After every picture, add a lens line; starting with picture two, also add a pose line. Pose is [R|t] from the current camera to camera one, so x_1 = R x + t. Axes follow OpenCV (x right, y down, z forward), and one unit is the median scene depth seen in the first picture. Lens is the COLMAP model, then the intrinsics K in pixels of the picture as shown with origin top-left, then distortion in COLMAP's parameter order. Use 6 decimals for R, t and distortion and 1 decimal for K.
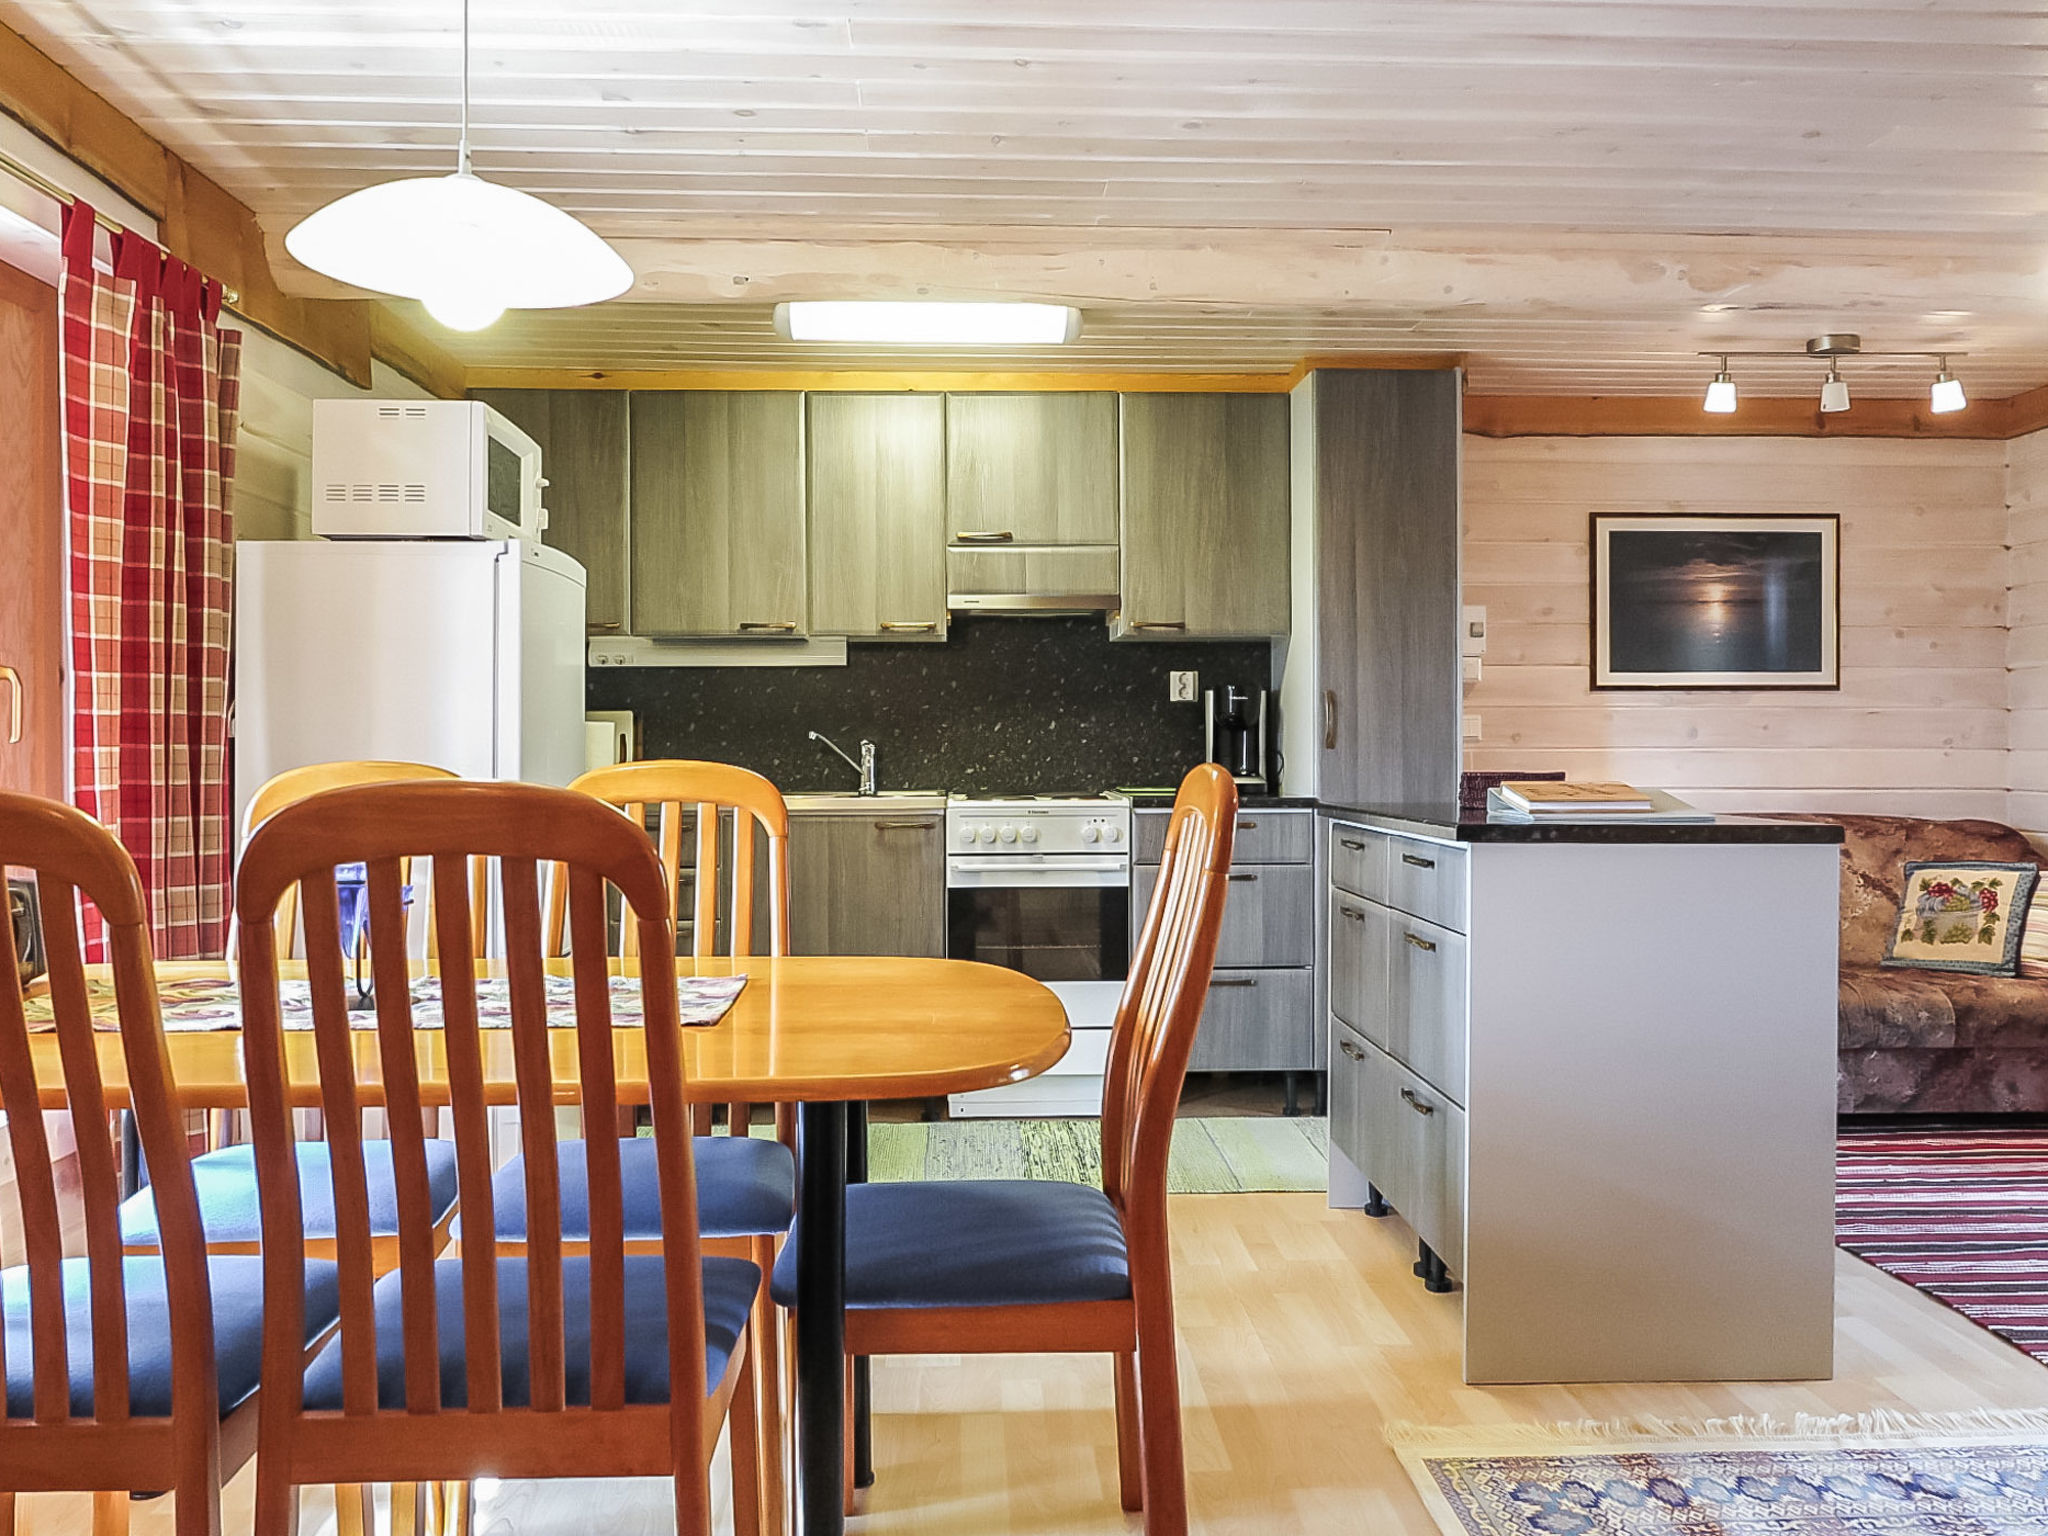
lens RADIAL K [[1642.1, 0, 1024.0], [0, 1642.1, 768.0], [0, 0, 1]] dist [-0.009623, 0.007970]
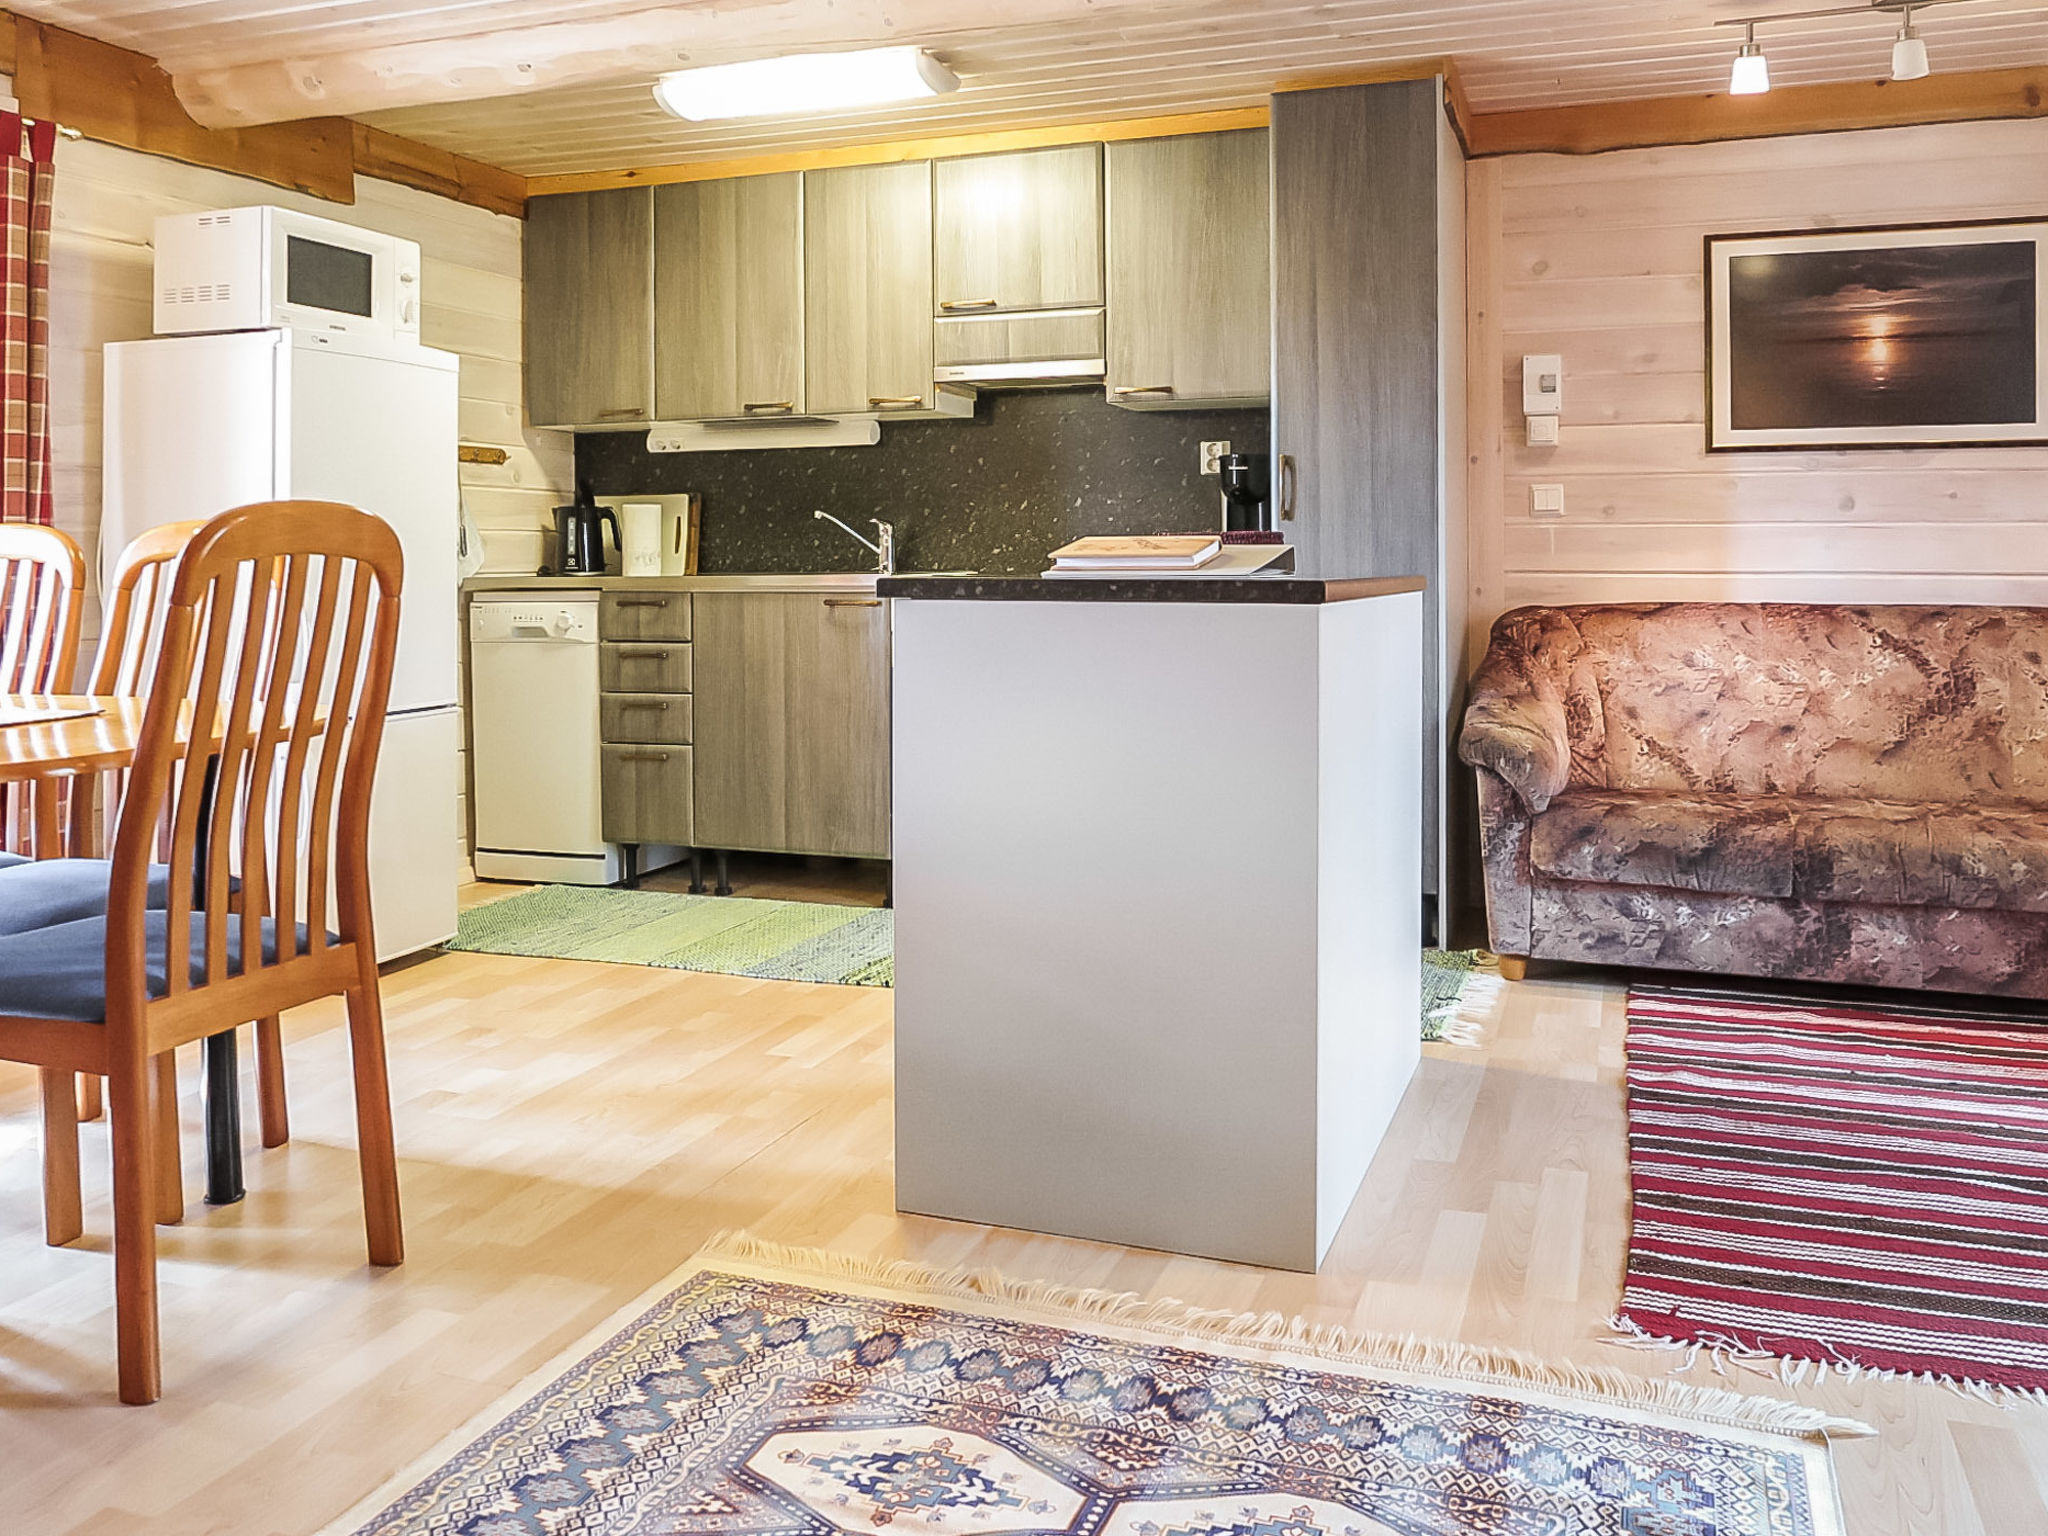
lens RADIAL K [[1683.9, 0, 1015.9], [0, 1683.9, 565.3], [0, 0, 1]] dist [-0.031036, 0.005109]
pose [[0.921535, 0.001703, -0.388292, 0.384140], [-0.005645, 0.999943, -0.009012, 0.019958], [0.388255, 0.010497, 0.921492, 0.106510]]
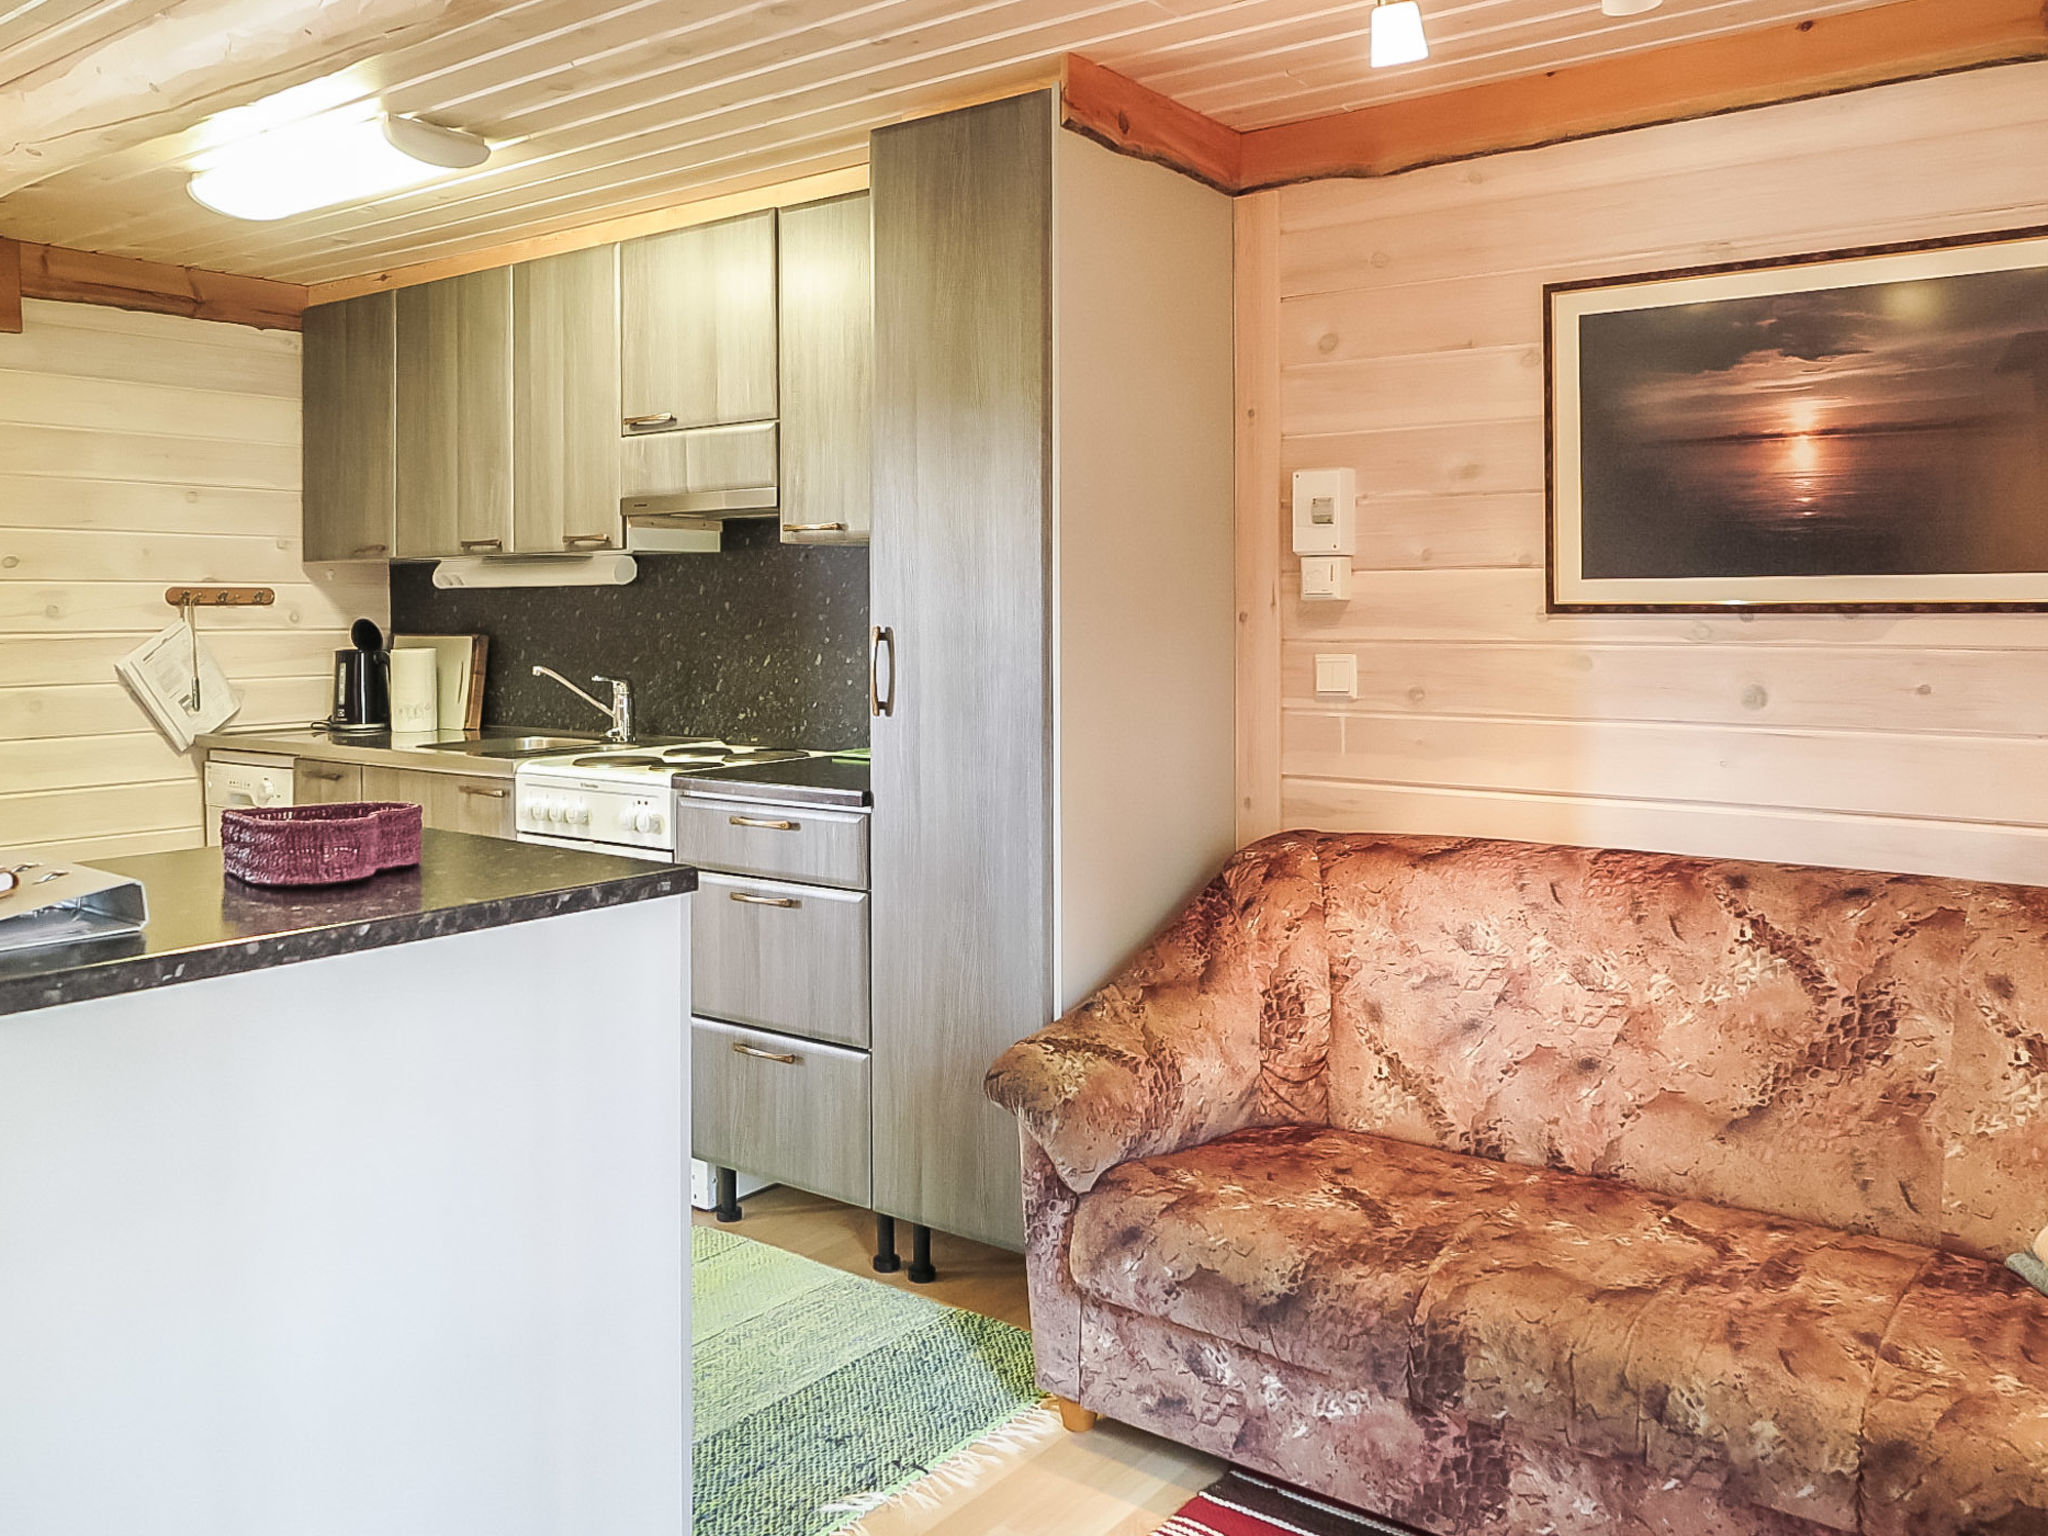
lens RADIAL K [[1656.1, 0, 1027.5], [0, 1656.1, 611.4], [0, 0, 1]] dist [-0.018227, 0.010543]
pose [[0.773120, 0.001178, -0.634259, 0.609270], [-0.007643, 0.999943, -0.007459, -0.046201], [0.634214, 0.010614, 0.773085, 0.510429]]
